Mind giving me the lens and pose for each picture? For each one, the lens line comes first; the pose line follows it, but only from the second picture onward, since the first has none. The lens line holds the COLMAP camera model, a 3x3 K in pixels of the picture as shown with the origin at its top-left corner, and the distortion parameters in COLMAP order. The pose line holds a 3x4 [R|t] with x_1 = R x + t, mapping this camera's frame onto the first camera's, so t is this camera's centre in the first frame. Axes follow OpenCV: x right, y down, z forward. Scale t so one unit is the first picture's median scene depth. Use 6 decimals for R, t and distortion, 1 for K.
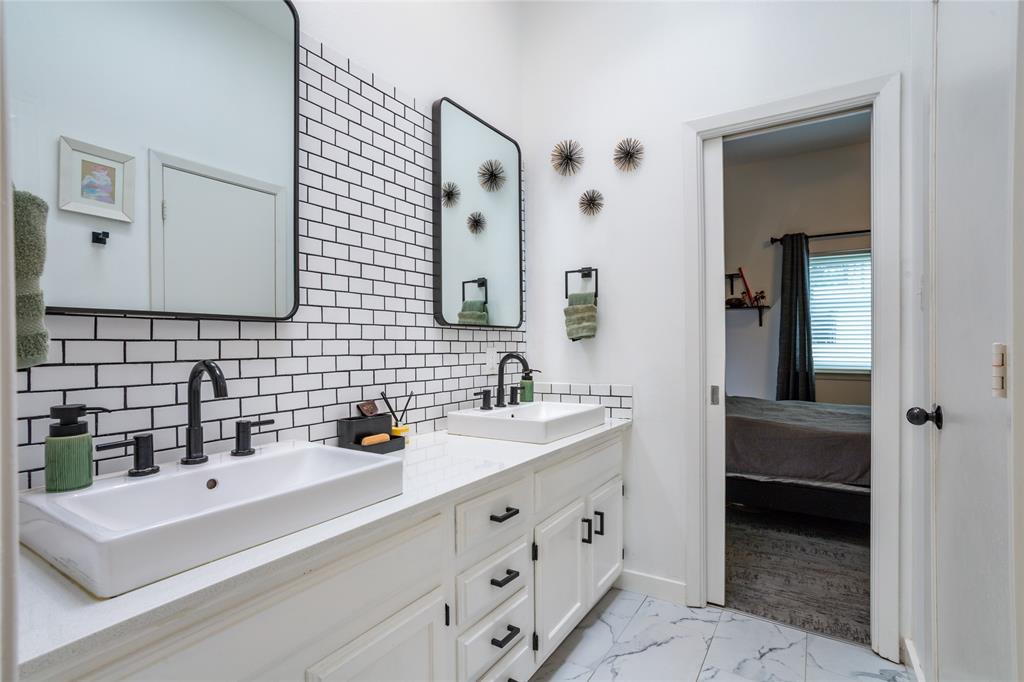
lens RADIAL K [[492.9, 0, 505.4], [0, 492.9, 345.7], [0, 0, 1]] dist [-0.000895, 0.000334]
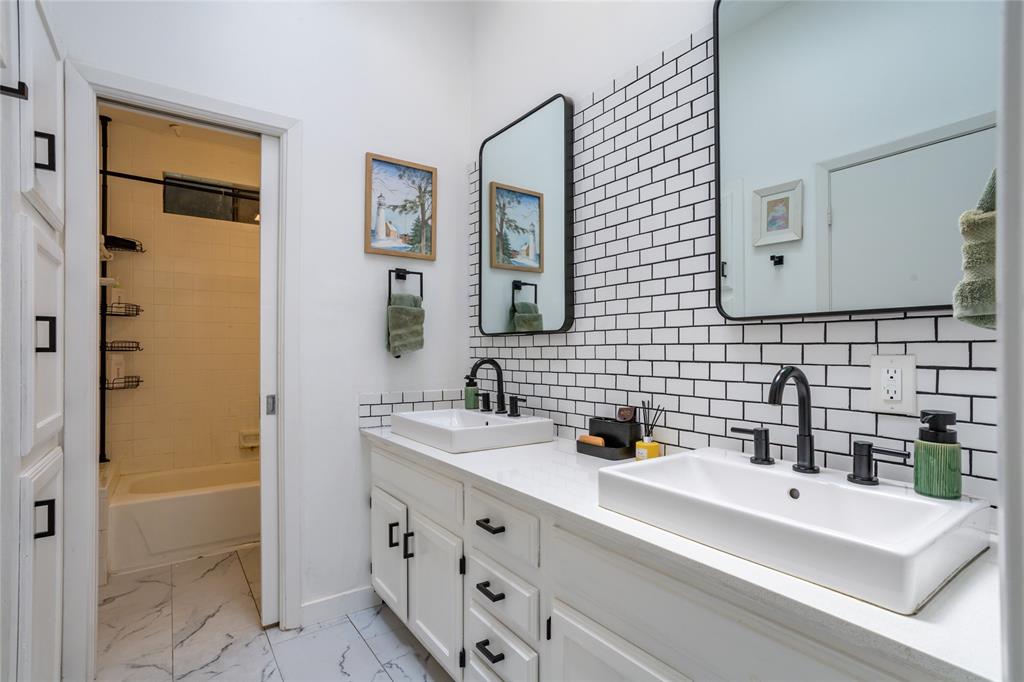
lens RADIAL K [[492.9, 0, 504.5], [0, 492.9, 349.9], [0, 0, 1]] dist [-0.000895, 0.000334]
pose [[-0.362199, 0.000132, -0.932101, 0.691422], [-0.001527, 0.999999, 0.000735, -0.001586], [0.932099, 0.001690, -0.362199, 1.068303]]
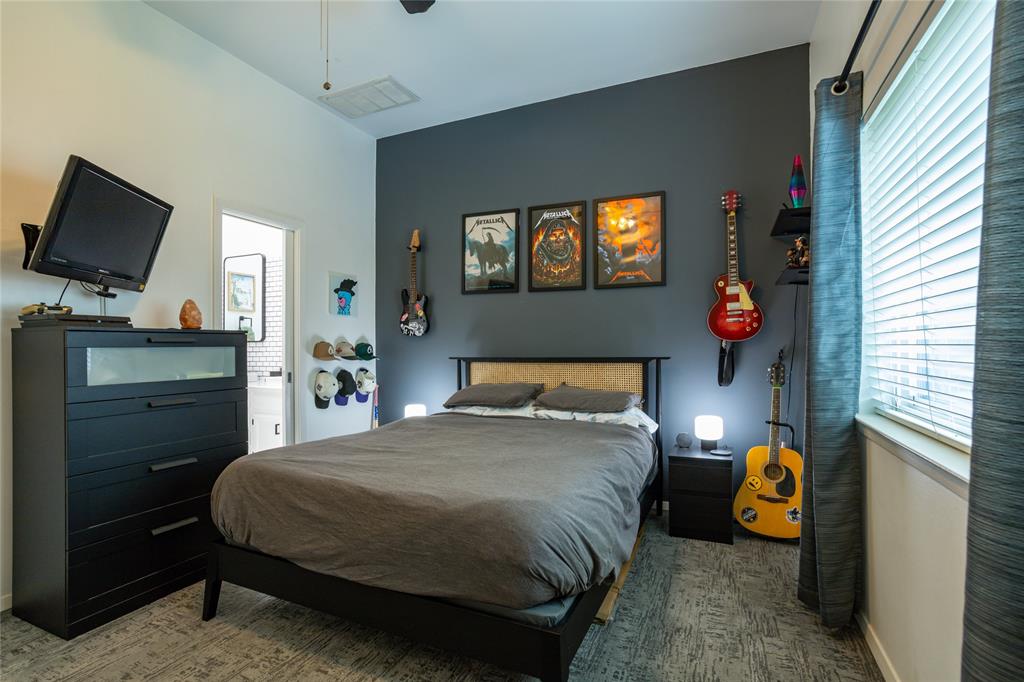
lens RADIAL K [[492.9, 0, 508.0], [0, 492.9, 350.9], [0, 0, 1]] dist [-0.000895, 0.000334]
pose [[0.154766, 0.003080, -0.987946, 2.773366], [-0.005561, 0.999982, 0.002246, 0.000622], [0.987935, 0.005147, 0.154780, 1.797486]]
